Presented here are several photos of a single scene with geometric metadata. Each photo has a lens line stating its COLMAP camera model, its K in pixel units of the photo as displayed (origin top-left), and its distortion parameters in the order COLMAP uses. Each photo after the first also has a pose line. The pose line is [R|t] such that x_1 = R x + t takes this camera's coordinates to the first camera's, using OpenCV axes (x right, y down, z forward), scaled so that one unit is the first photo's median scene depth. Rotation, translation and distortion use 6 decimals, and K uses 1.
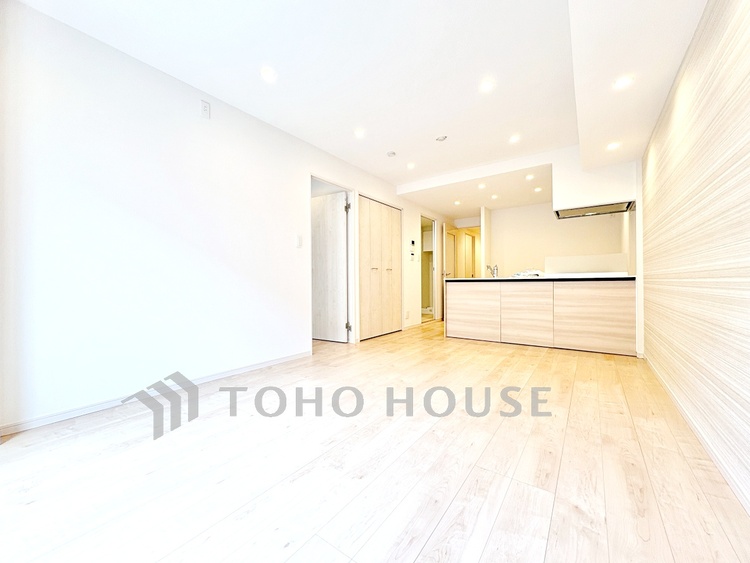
lens RADIAL K [[299.1, 0, 375.0], [0, 299.1, 281.5], [0, 0, 1]] dist [0.000307, 0.000133]
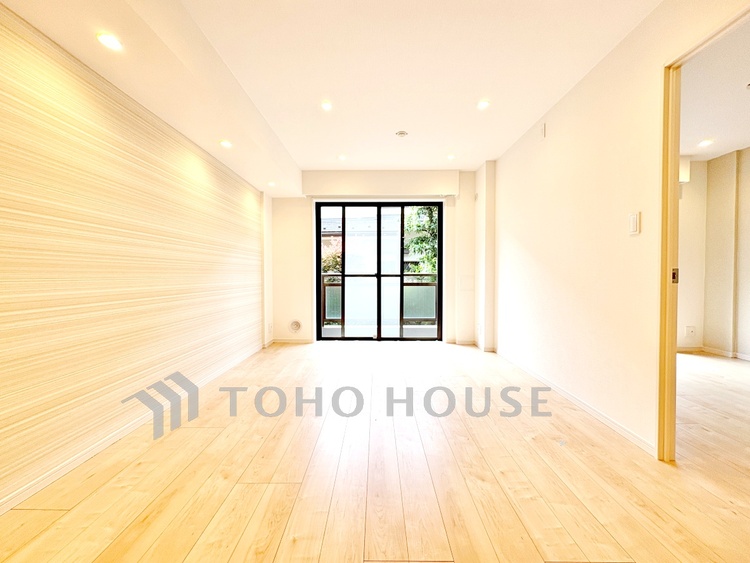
lens RADIAL K [[299.1, 0, 375.0], [0, 299.1, 281.5], [0, 0, 1]] dist [0.000307, 0.000133]
pose [[-0.811933, 0.021347, -0.583360, 0.368065], [0.010192, 0.999697, 0.022396, -0.040475], [0.583661, 0.012239, -0.811905, 0.992071]]
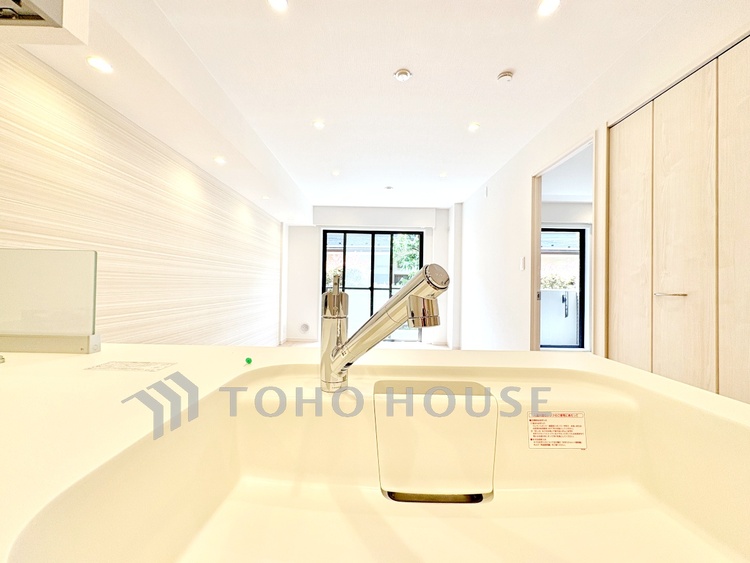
lens RADIAL K [[299.1, 0, 375.0], [0, 299.1, 281.5], [0, 0, 1]] dist [0.000307, 0.000133]
pose [[-0.809154, -0.012122, -0.587471, 0.519076], [-0.008801, 0.999925, -0.008510, -0.059823], [0.587530, -0.001715, -0.809200, 1.239746]]
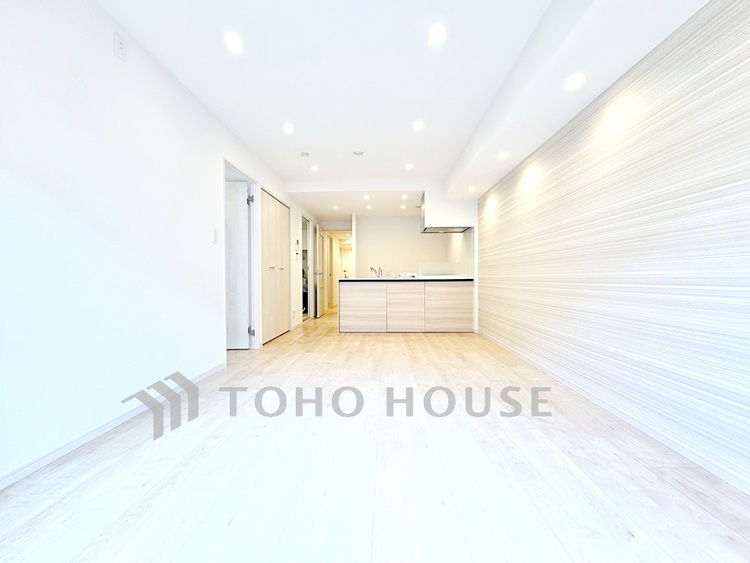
lens RADIAL K [[299.1, 0, 375.0], [0, 299.1, 281.5], [0, 0, 1]] dist [0.000307, 0.000133]
pose [[0.830514, -0.001681, 0.556995, -0.297280], [-0.003950, 0.999953, 0.008908, -0.010579], [-0.556983, -0.009598, 0.830468, 0.033779]]
